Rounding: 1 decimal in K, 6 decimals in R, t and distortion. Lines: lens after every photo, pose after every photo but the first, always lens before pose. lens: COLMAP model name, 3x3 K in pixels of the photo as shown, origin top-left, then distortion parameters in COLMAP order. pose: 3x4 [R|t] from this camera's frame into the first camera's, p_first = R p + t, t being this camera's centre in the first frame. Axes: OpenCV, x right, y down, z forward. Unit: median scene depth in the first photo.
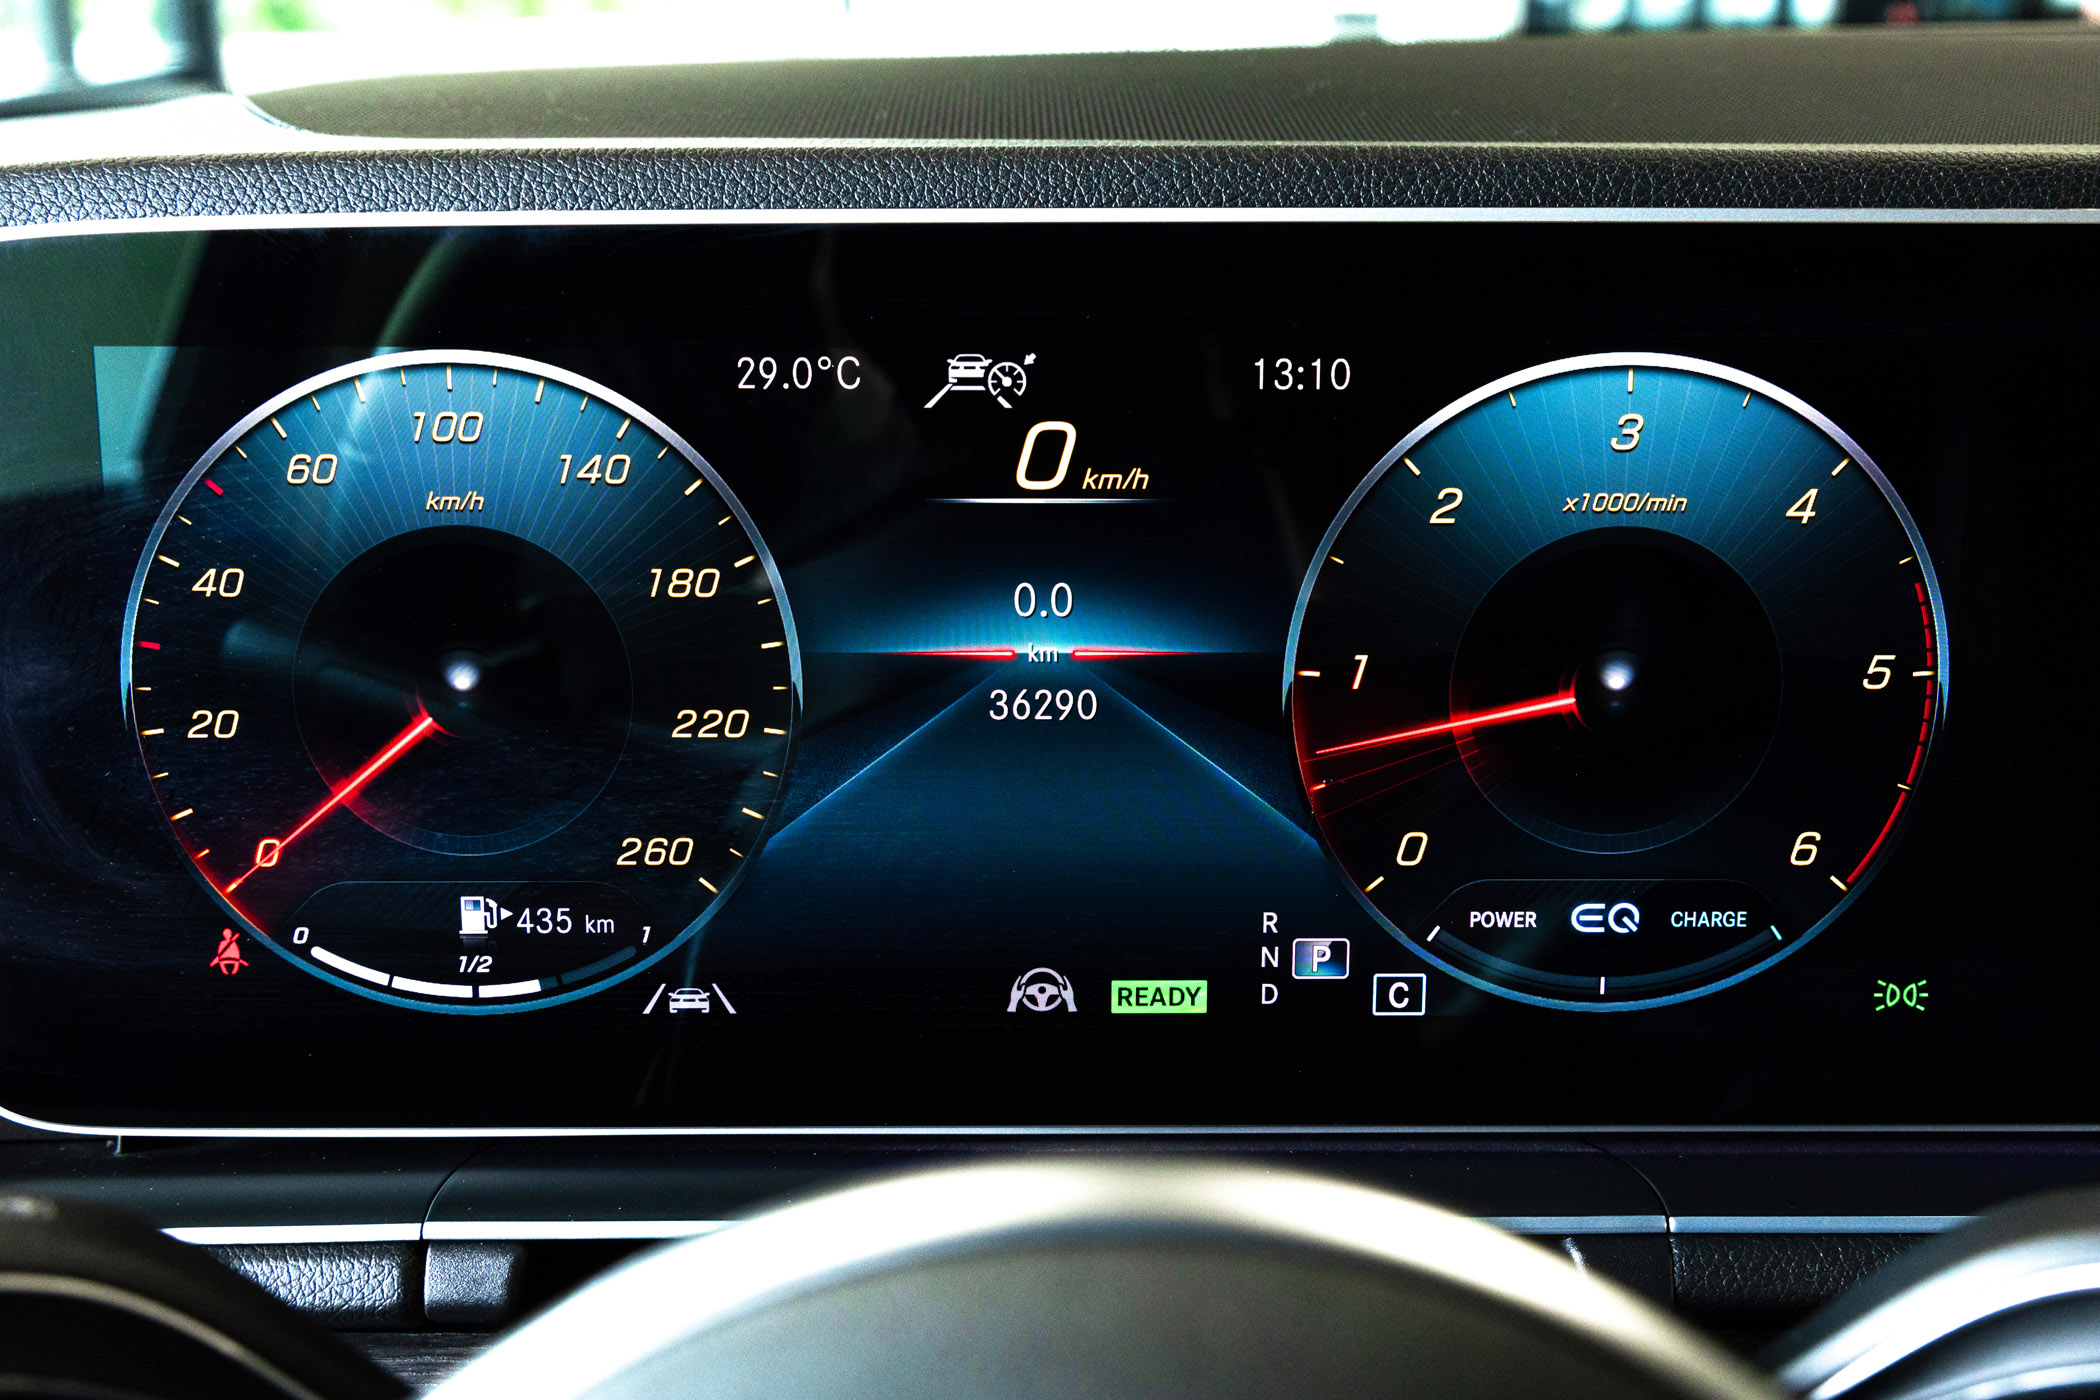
lens RADIAL K [[2390.7, 0, 1056.0], [0, 2390.7, 697.3], [0, 0, 1]] dist [0.023844, 0.000000]
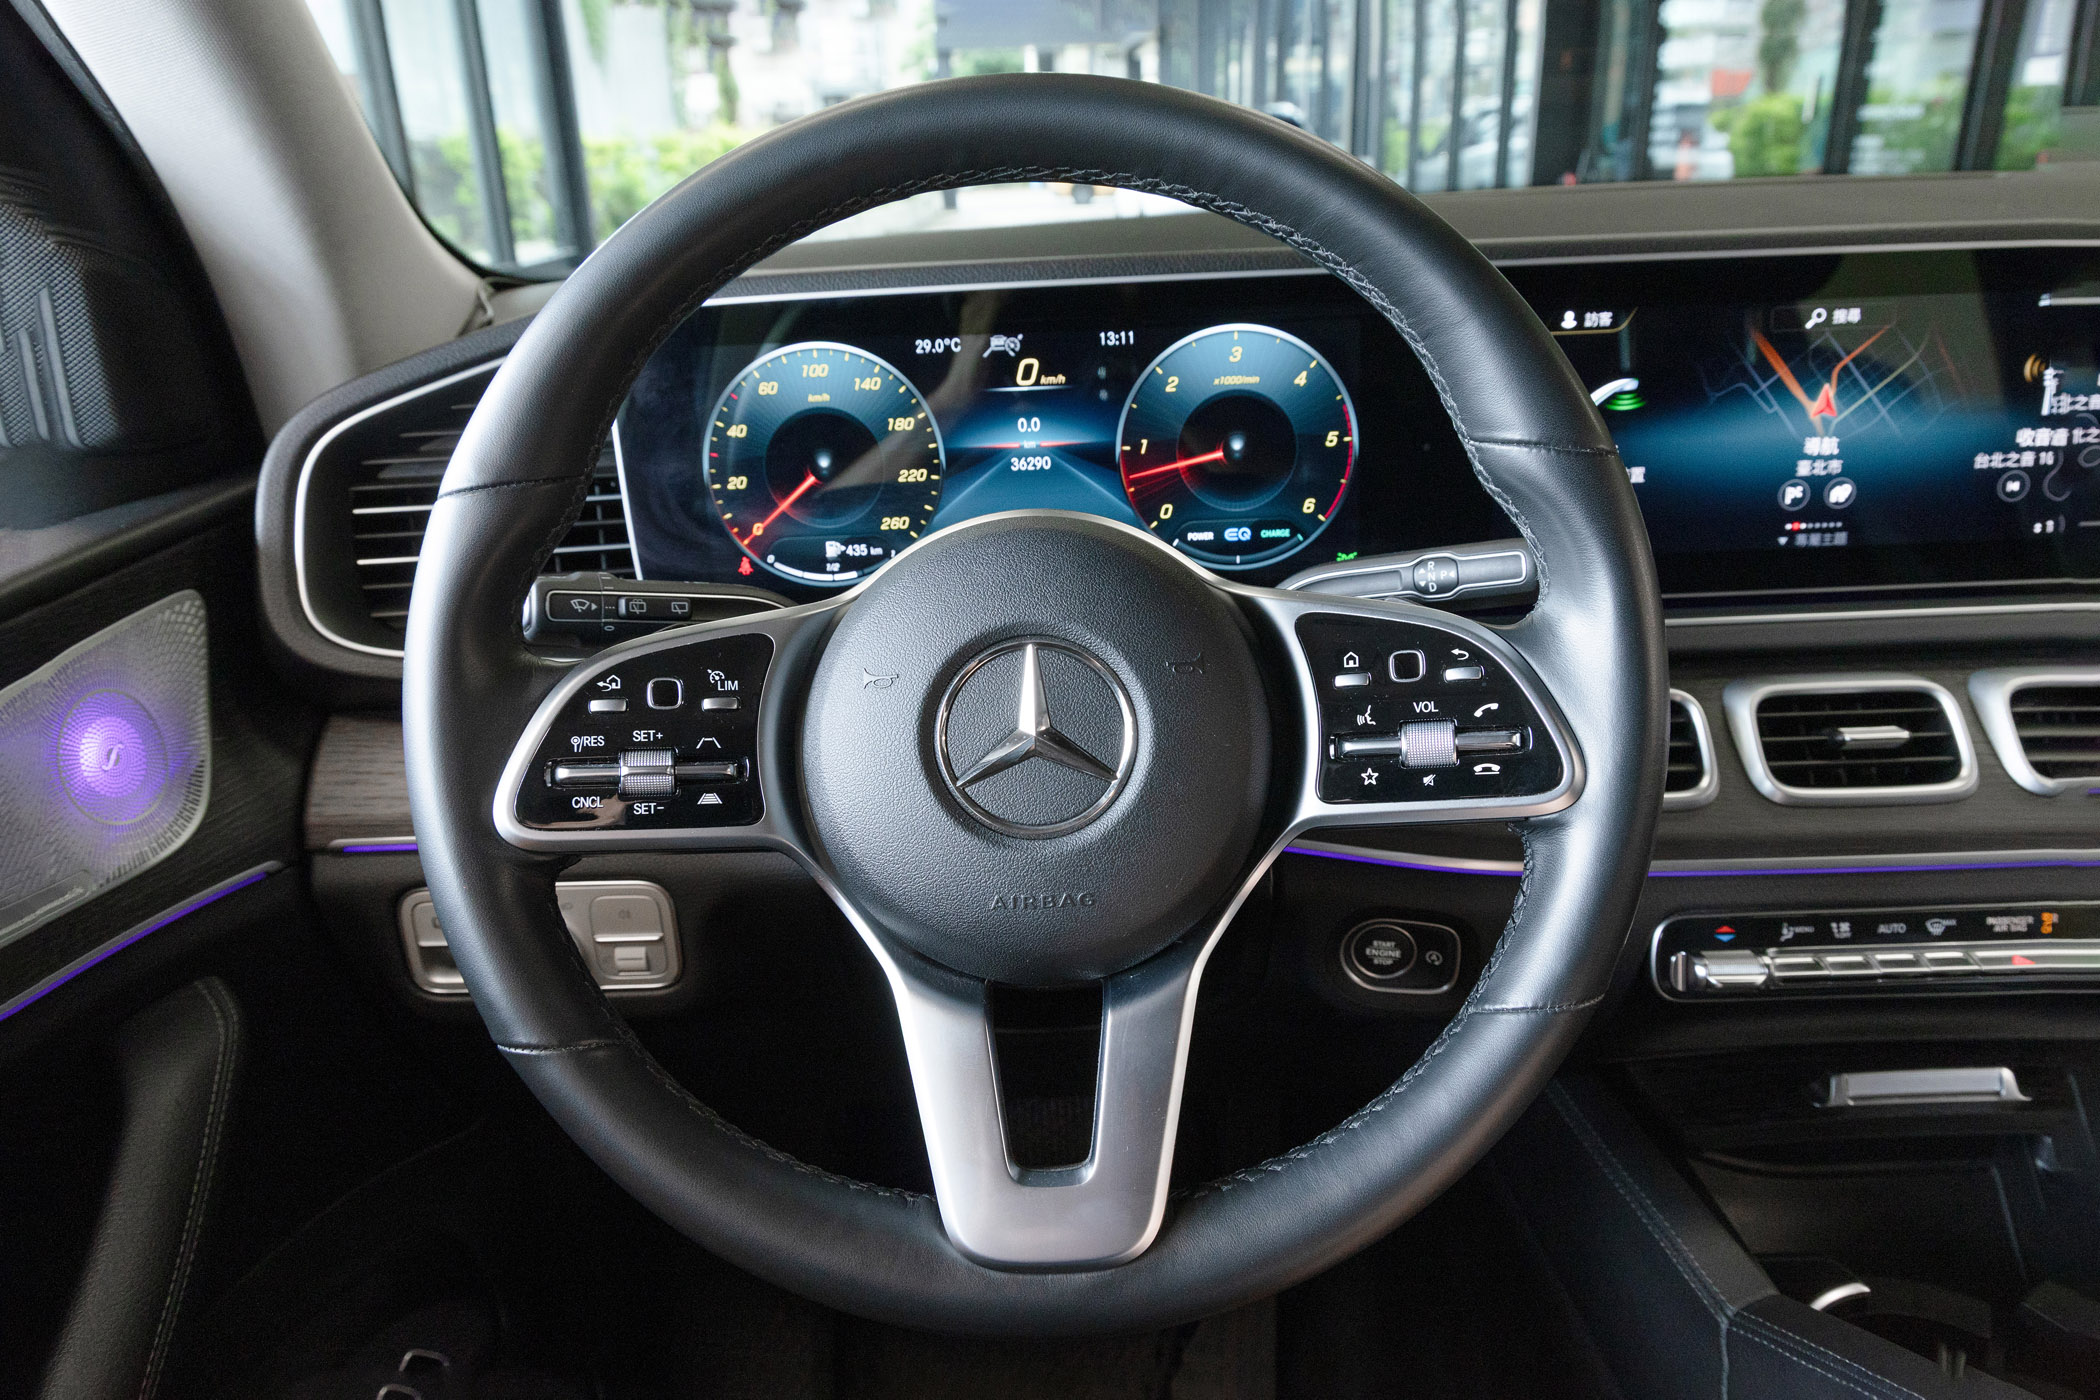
lens RADIAL K [[1407.8, 0, 1055.1], [0, 1407.8, 692.9], [0, 0, 1]] dist [0.024989, -0.008084]
pose [[0.998856, -0.039719, -0.026635, 0.056071], [0.041218, 0.997447, 0.058308, 0.175614], [0.024251, -0.059340, 0.997943, -0.657269]]
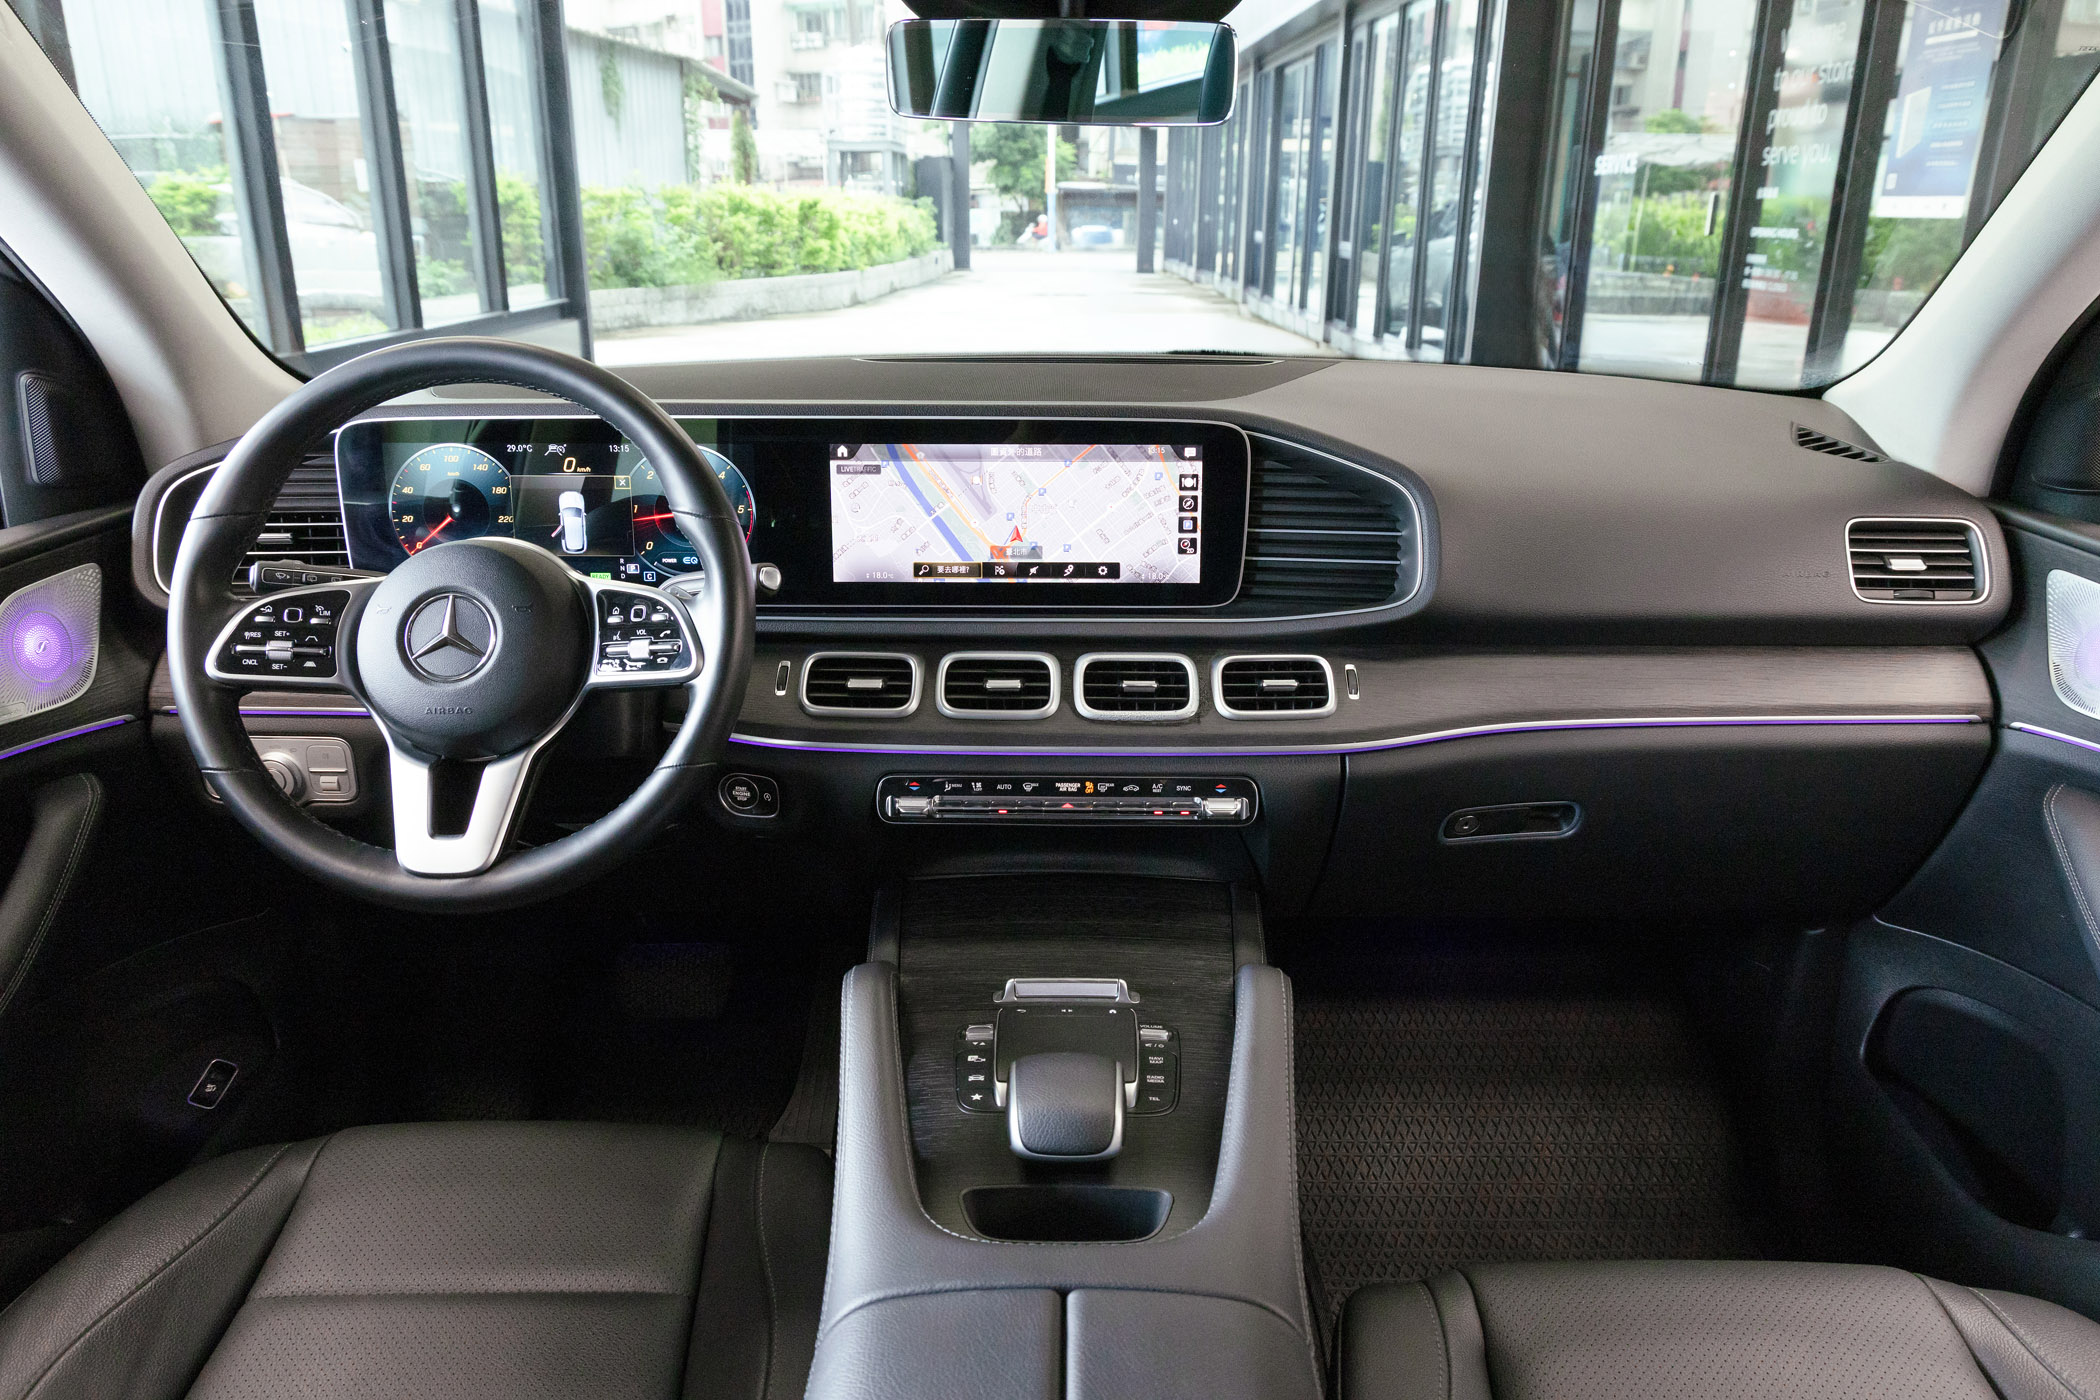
lens RADIAL K [[1407.8, 0, 1042.7], [0, 1407.8, 702.8], [0, 0, 1]] dist [0.024989, -0.008084]
pose [[0.999442, 0.003480, -0.033231, 1.070529], [-0.002550, 0.999605, 0.027975, 0.307829], [0.033315, -0.027875, 0.999056, -1.912974]]
